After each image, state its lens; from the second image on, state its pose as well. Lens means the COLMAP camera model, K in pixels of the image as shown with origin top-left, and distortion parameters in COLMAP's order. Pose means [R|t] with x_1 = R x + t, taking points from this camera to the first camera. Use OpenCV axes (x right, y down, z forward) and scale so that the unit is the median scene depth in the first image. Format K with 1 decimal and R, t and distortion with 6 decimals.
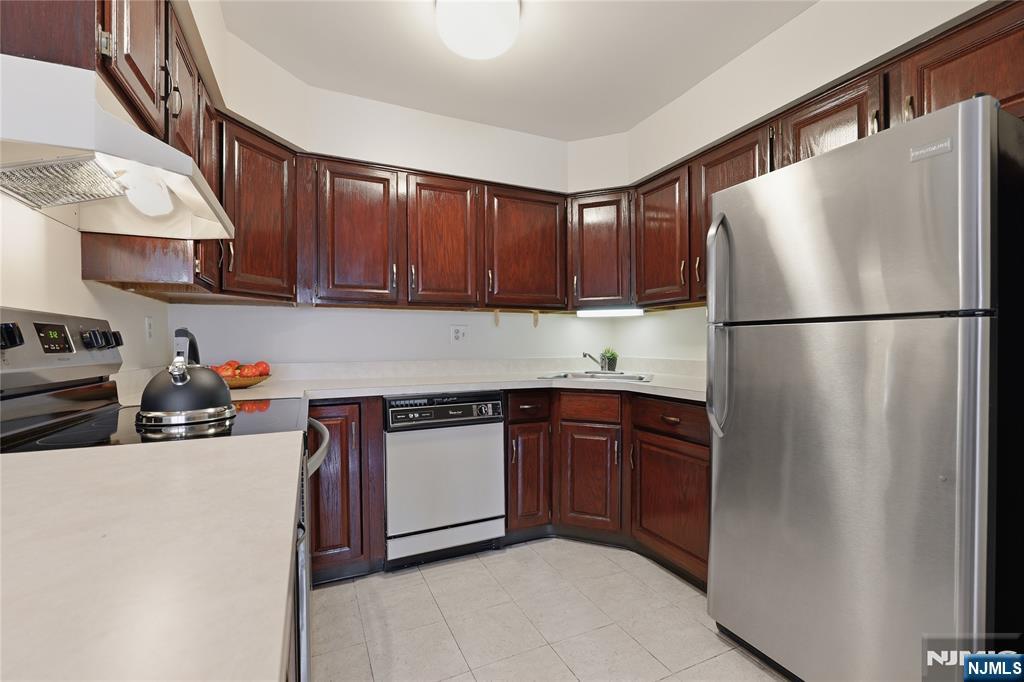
lens RADIAL K [[437.4, 0, 509.7], [0, 437.4, 346.8], [0, 0, 1]] dist [-0.011838, -0.000569]
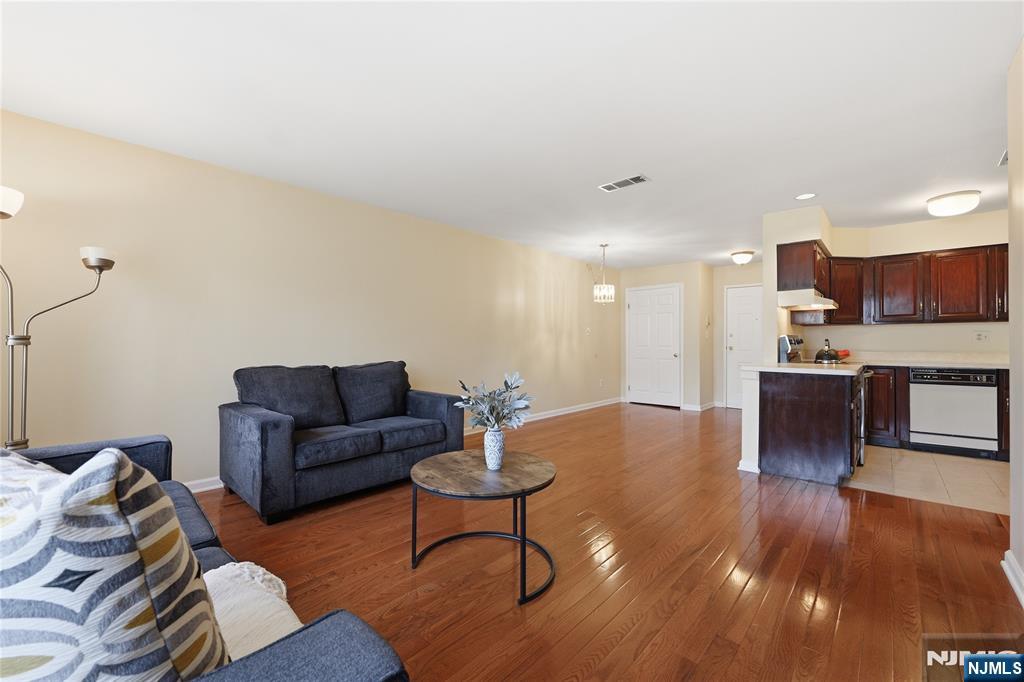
lens RADIAL K [[423.1, 0, 506.8], [0, 423.1, 342.7], [0, 0, 1]] dist [-0.012888, 0.001373]
pose [[0.390579, 0.004404, -0.920559, 0.818706], [-0.004873, 0.999984, 0.002716, -0.002699], [0.920556, 0.003425, 0.390595, -1.602834]]
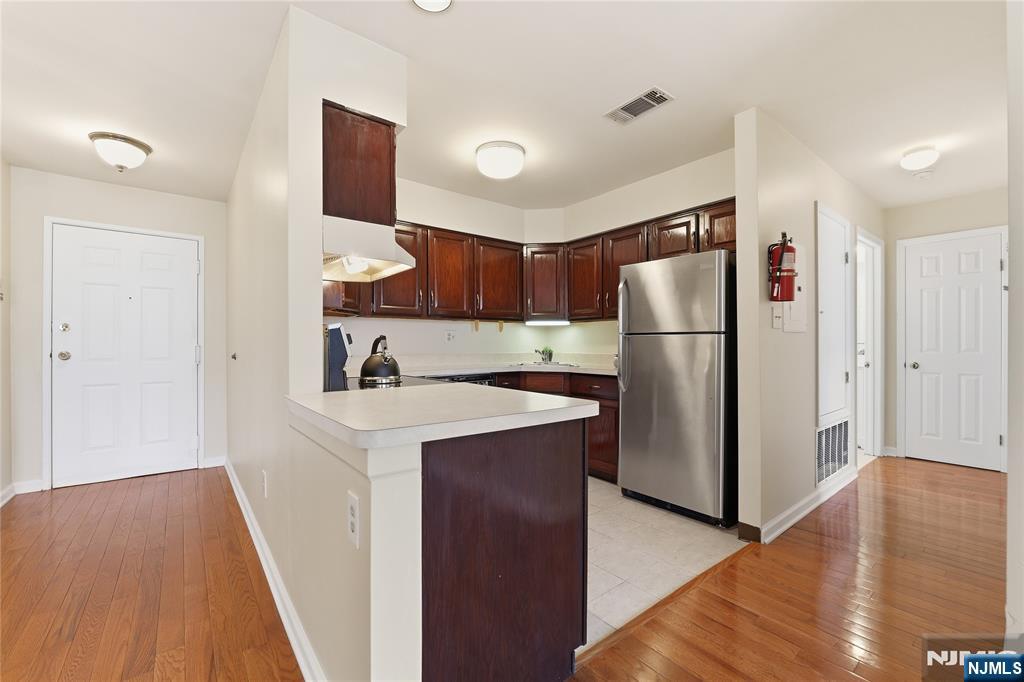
lens RADIAL K [[423.1, 0, 510.3], [0, 423.1, 346.8], [0, 0, 1]] dist [-0.012888, 0.001373]
pose [[0.970866, 0.002334, 0.239614, -0.345381], [-0.002814, 0.999995, 0.001660, 0.002842], [-0.239609, -0.002286, 0.970867, -0.531351]]
